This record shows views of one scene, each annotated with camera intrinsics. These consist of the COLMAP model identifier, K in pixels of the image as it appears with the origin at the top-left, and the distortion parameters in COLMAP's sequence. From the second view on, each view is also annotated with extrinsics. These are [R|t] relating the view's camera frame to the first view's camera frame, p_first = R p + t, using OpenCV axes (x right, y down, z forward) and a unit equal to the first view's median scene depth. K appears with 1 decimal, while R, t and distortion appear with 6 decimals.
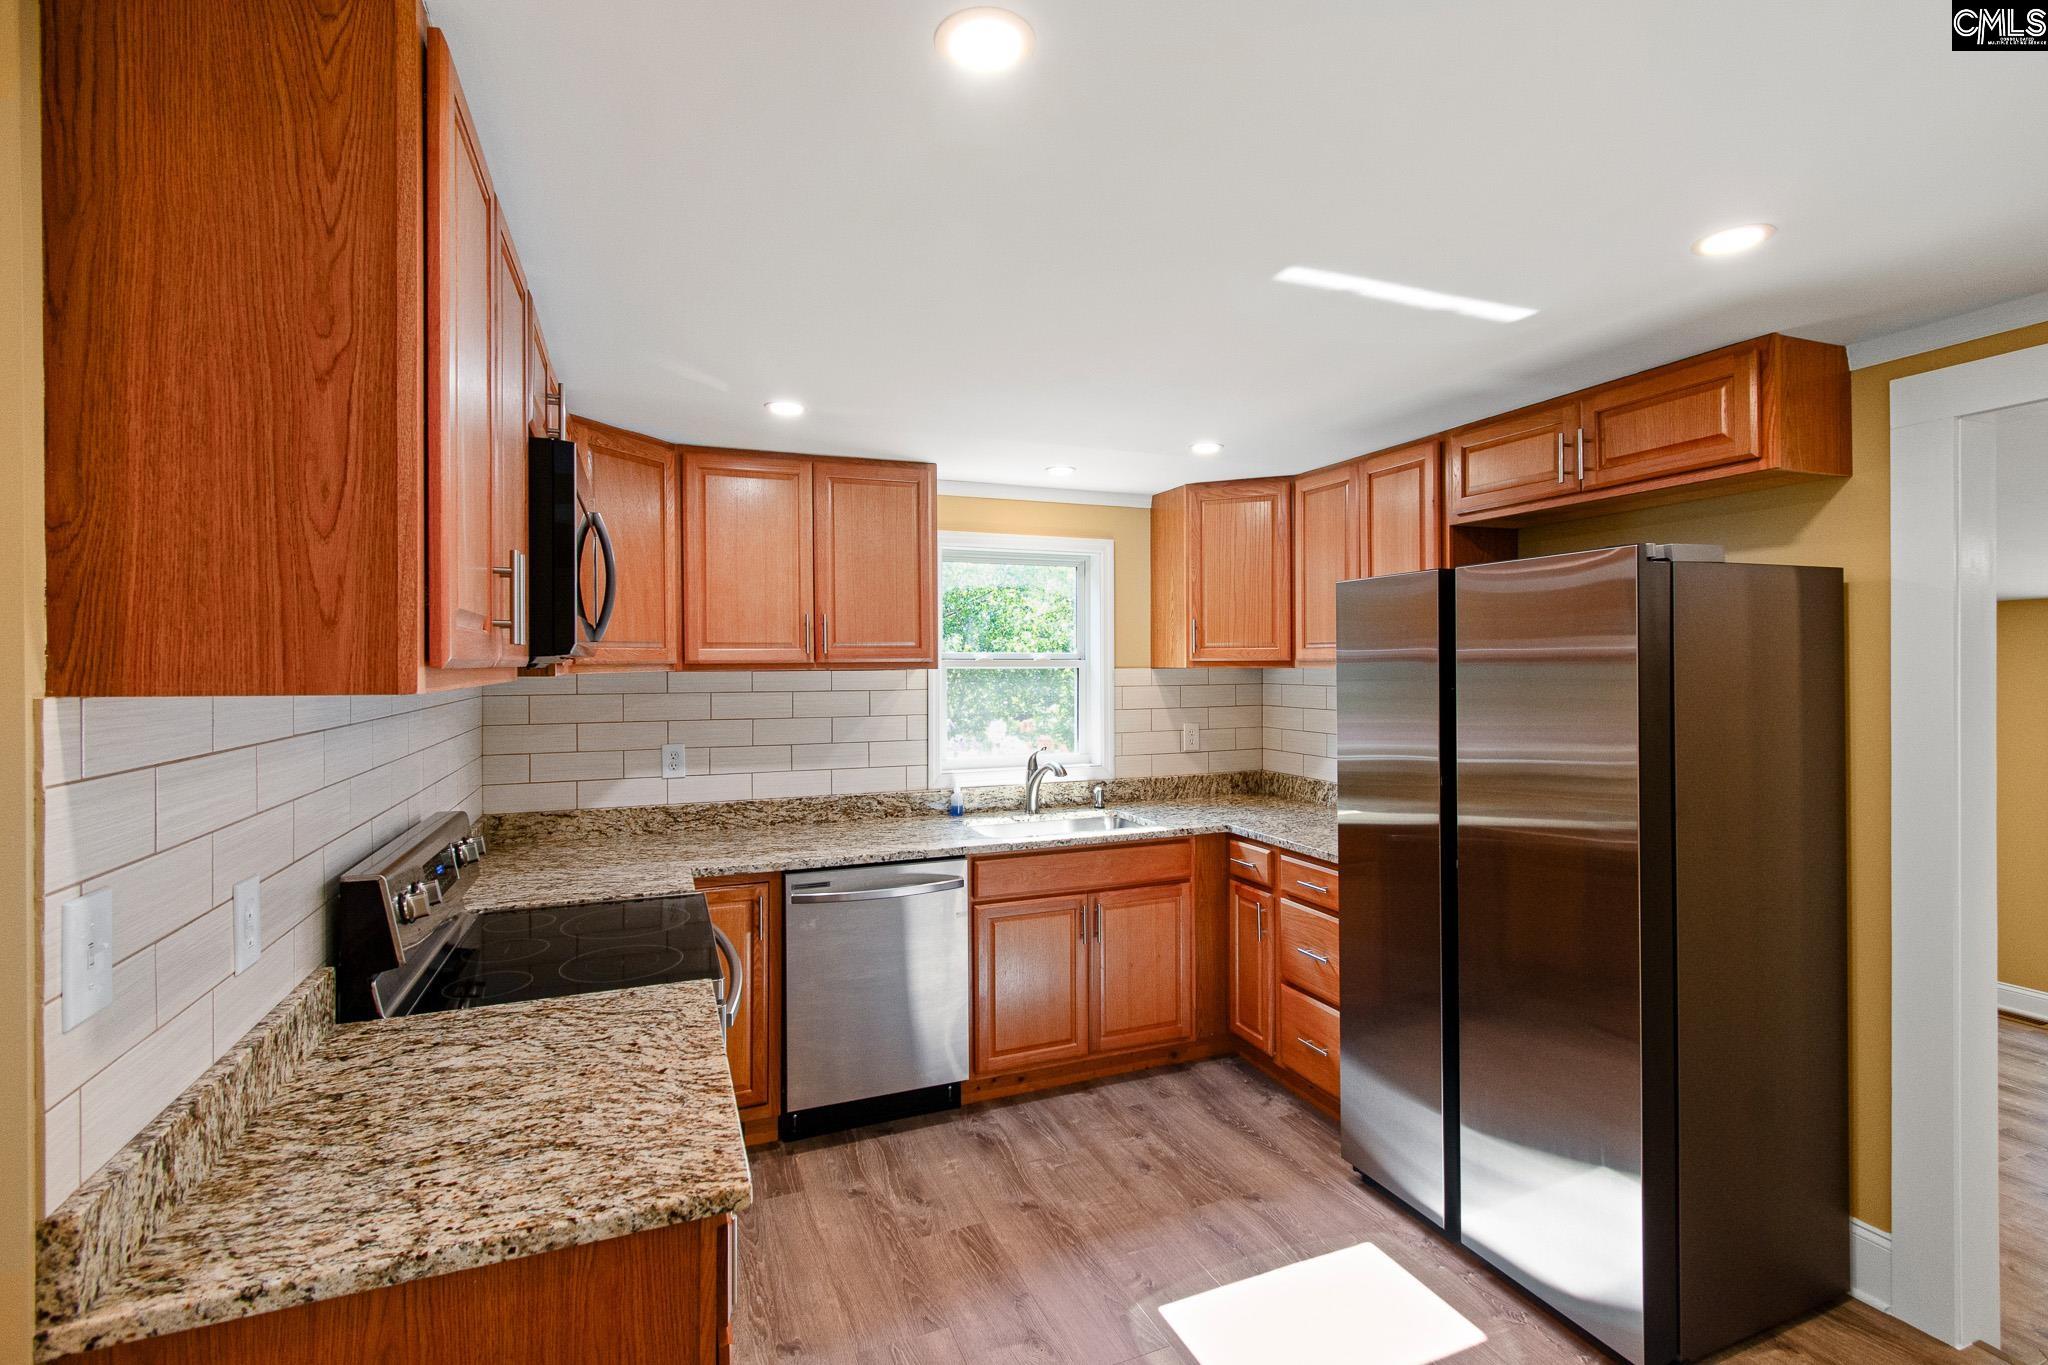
lens RADIAL K [[919.0, 0, 1022.2], [0, 919.0, 661.6], [0, 0, 1]] dist [0.001418, 0.000404]
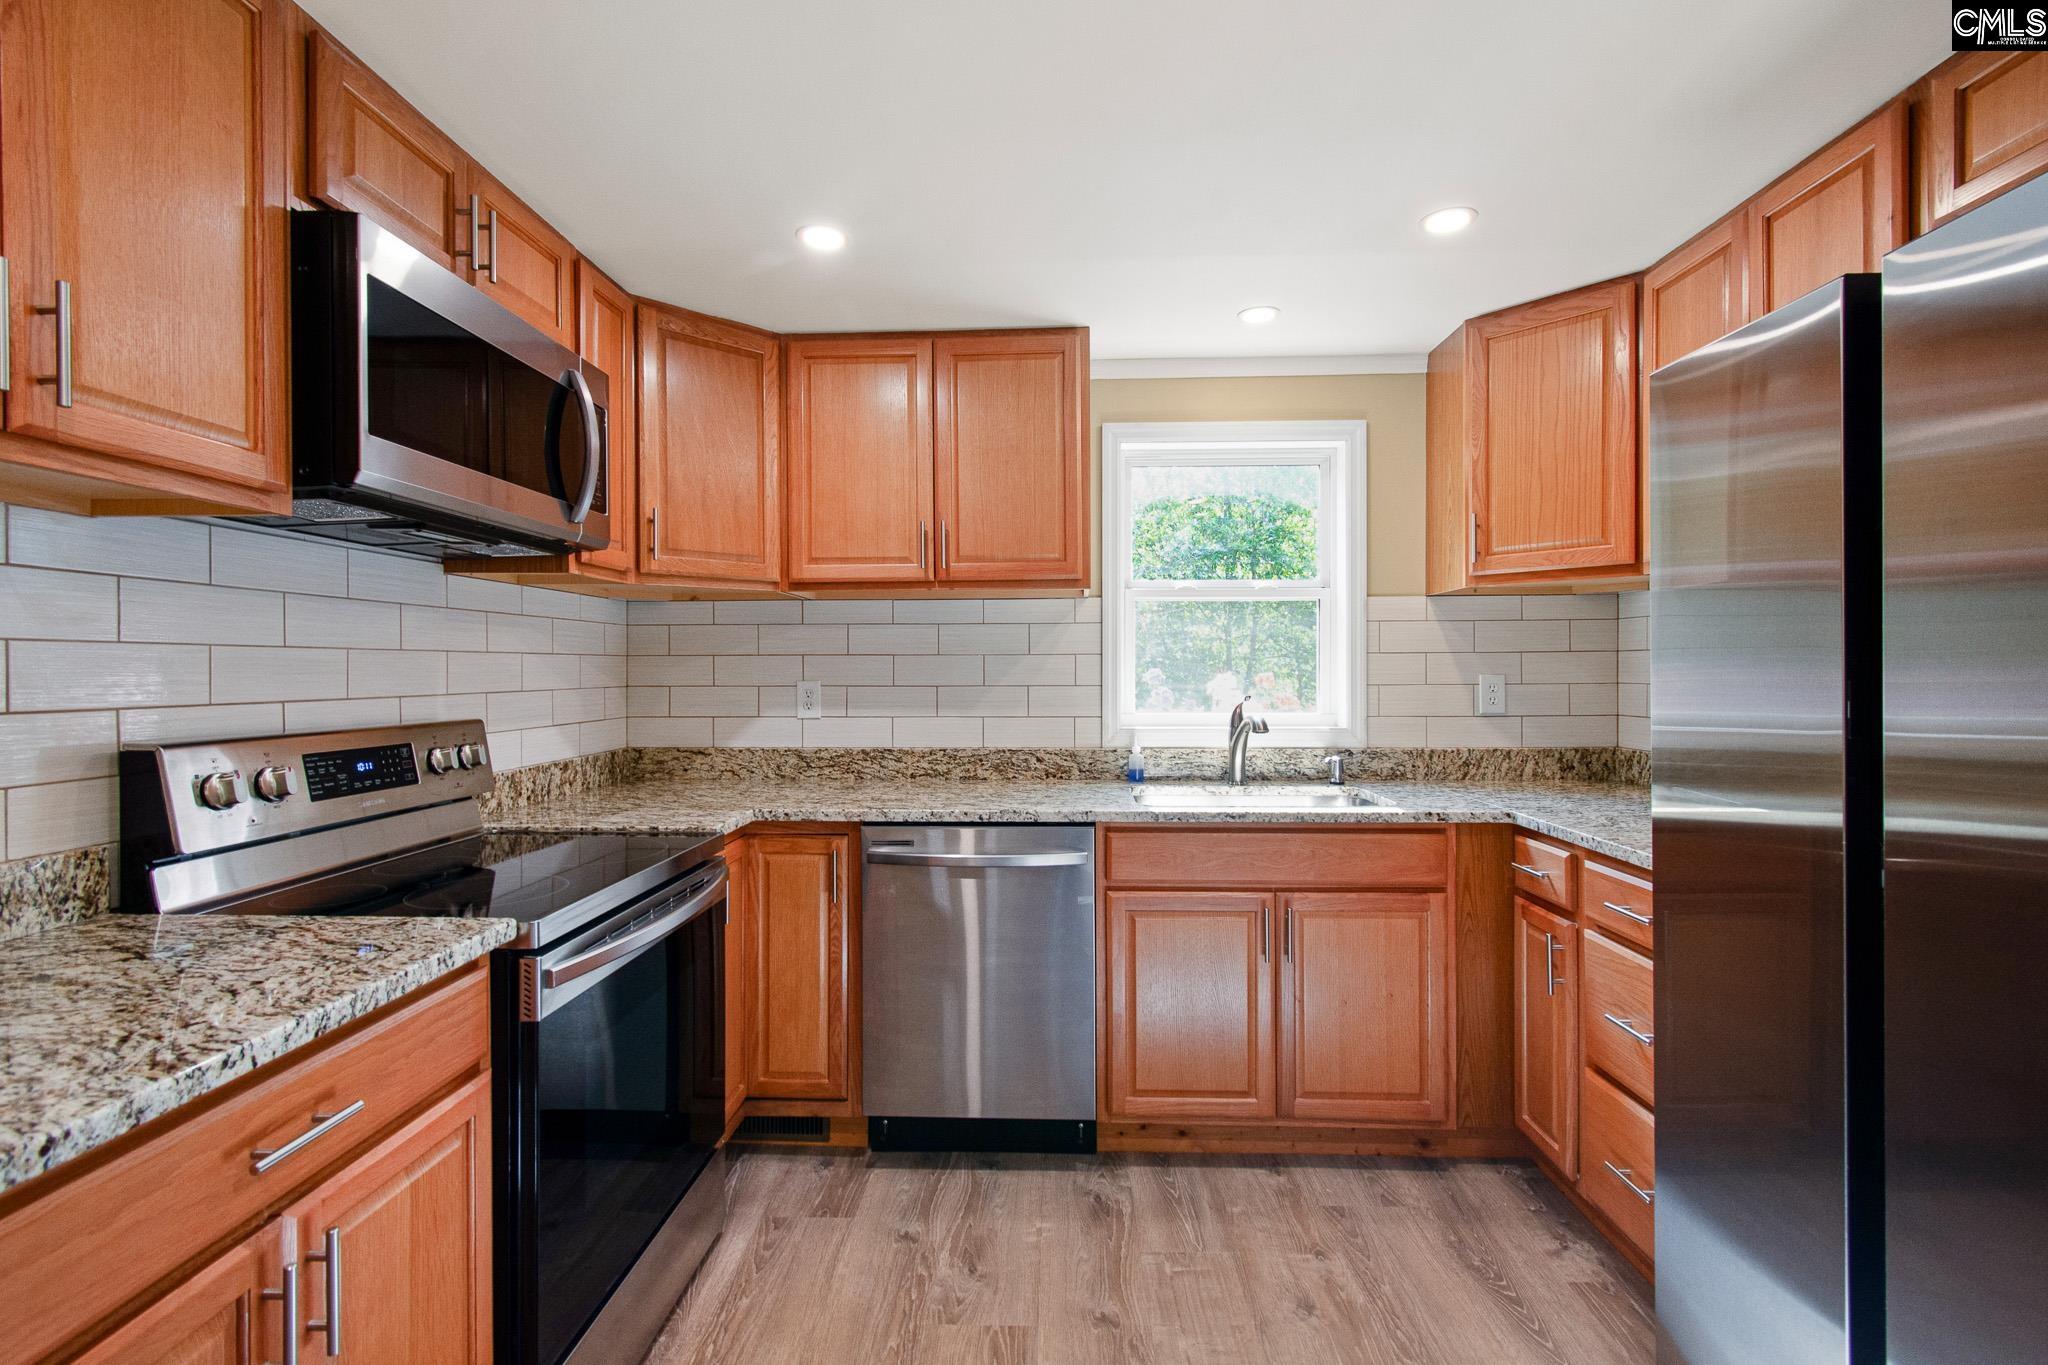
lens RADIAL K [[916.9, 0, 1026.1], [0, 916.9, 674.4], [0, 0, 1]] dist [0.000639, -0.000523]
pose [[0.911488, 0.002382, -0.411319, 0.201247], [-0.000070, 0.999984, 0.005636, 0.085839], [0.411326, -0.005108, 0.911474, 0.295940]]
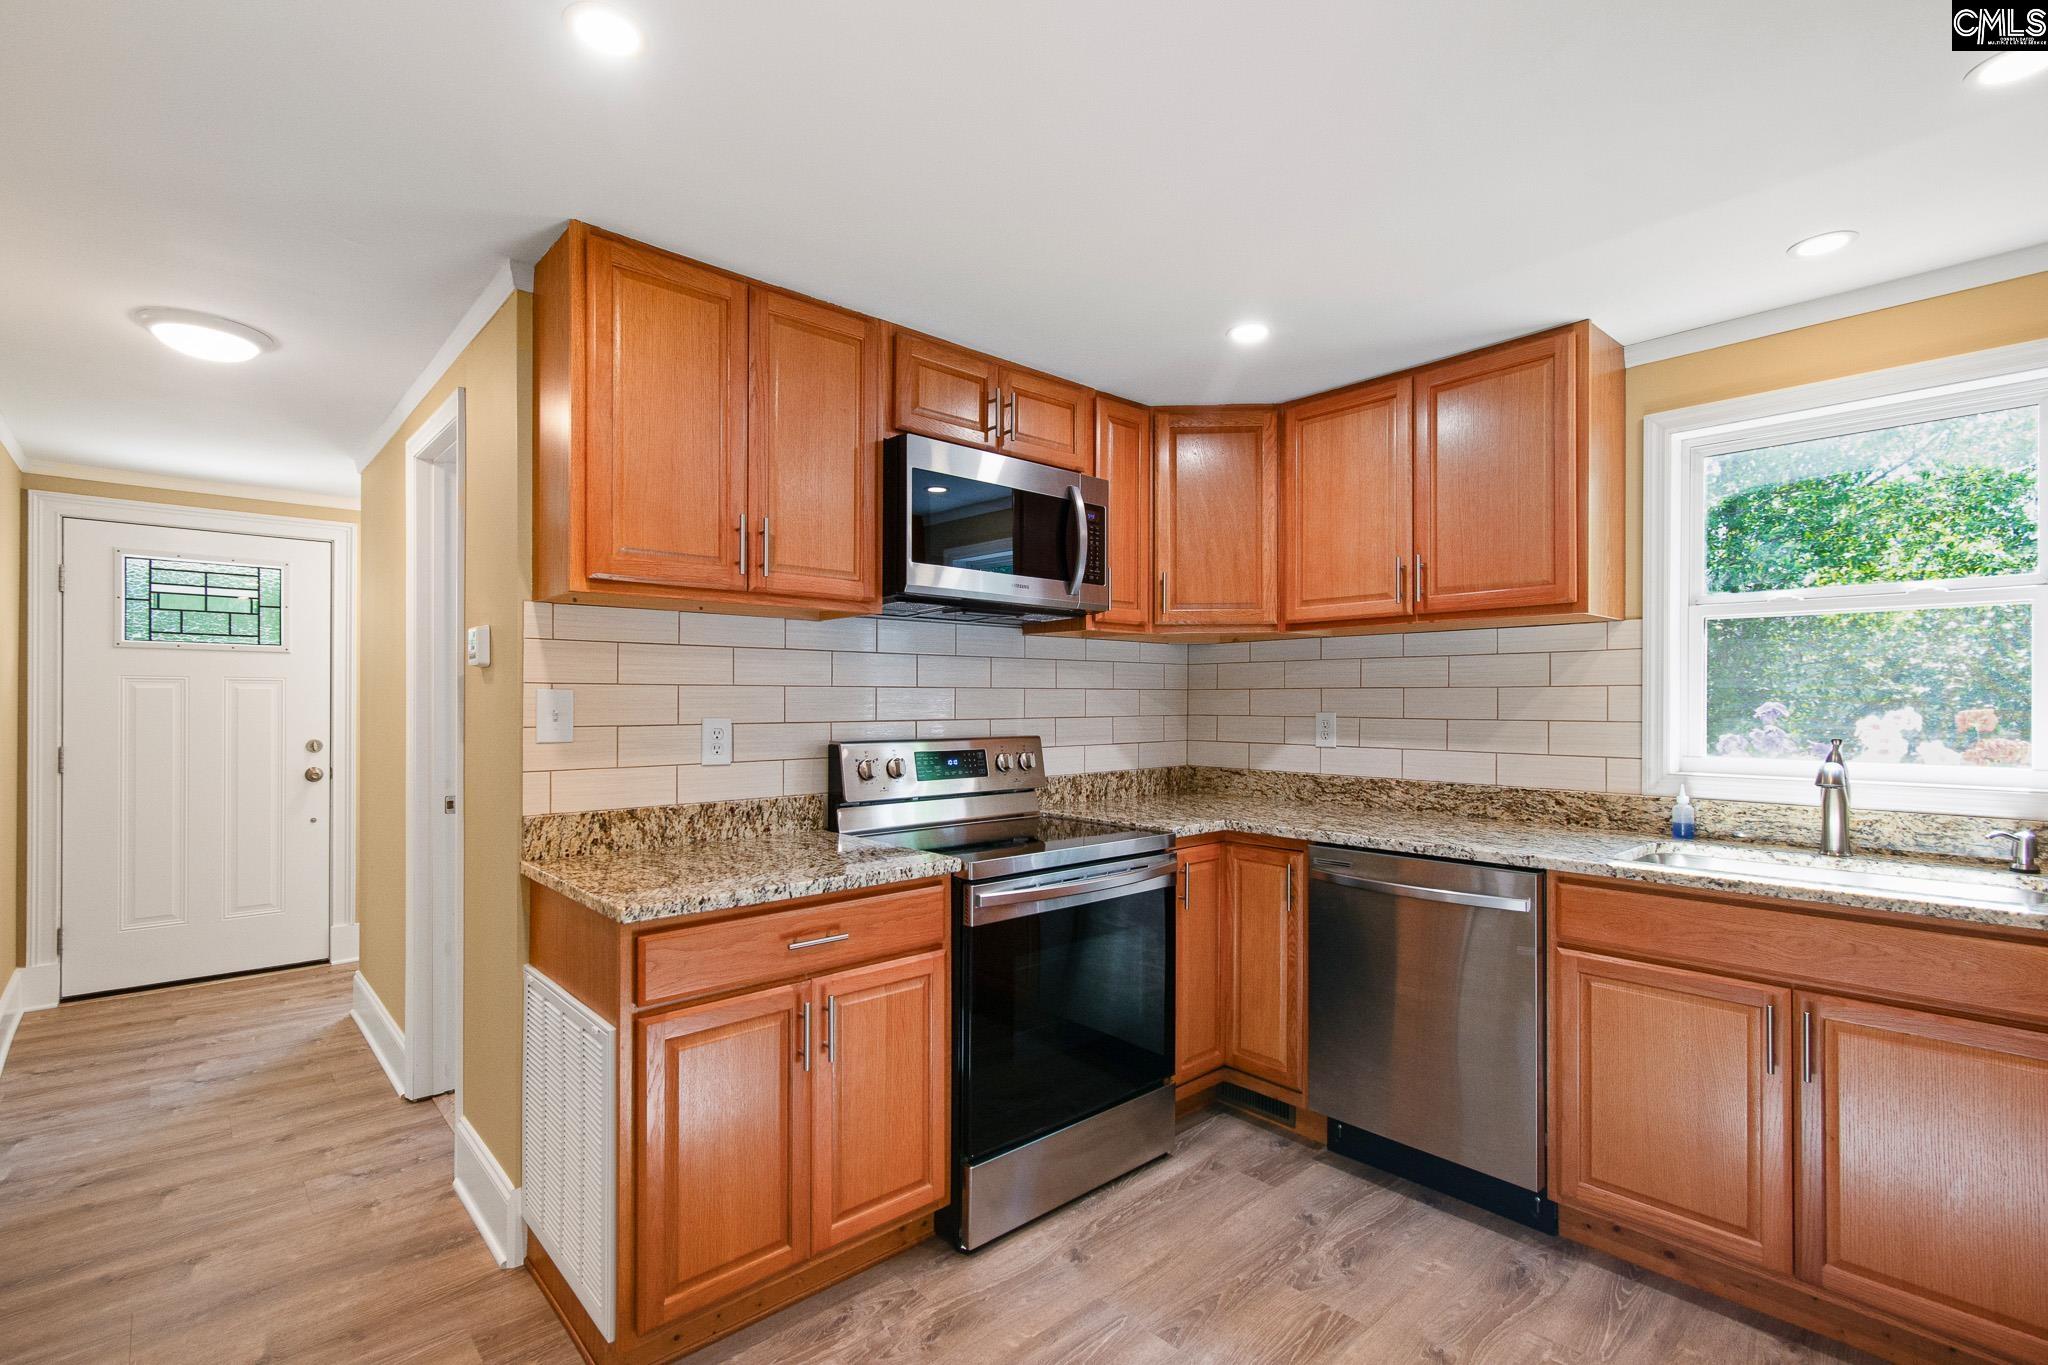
lens RADIAL K [[935.6, 0, 1015.5], [0, 935.6, 699.1], [0, 0, 1]] dist [0.002531, -0.000215]
pose [[0.339314, 0.001315, -0.940672, 0.479730], [-0.002472, 0.999997, 0.000506, 0.083411], [0.940670, 0.002154, 0.339316, 0.392176]]
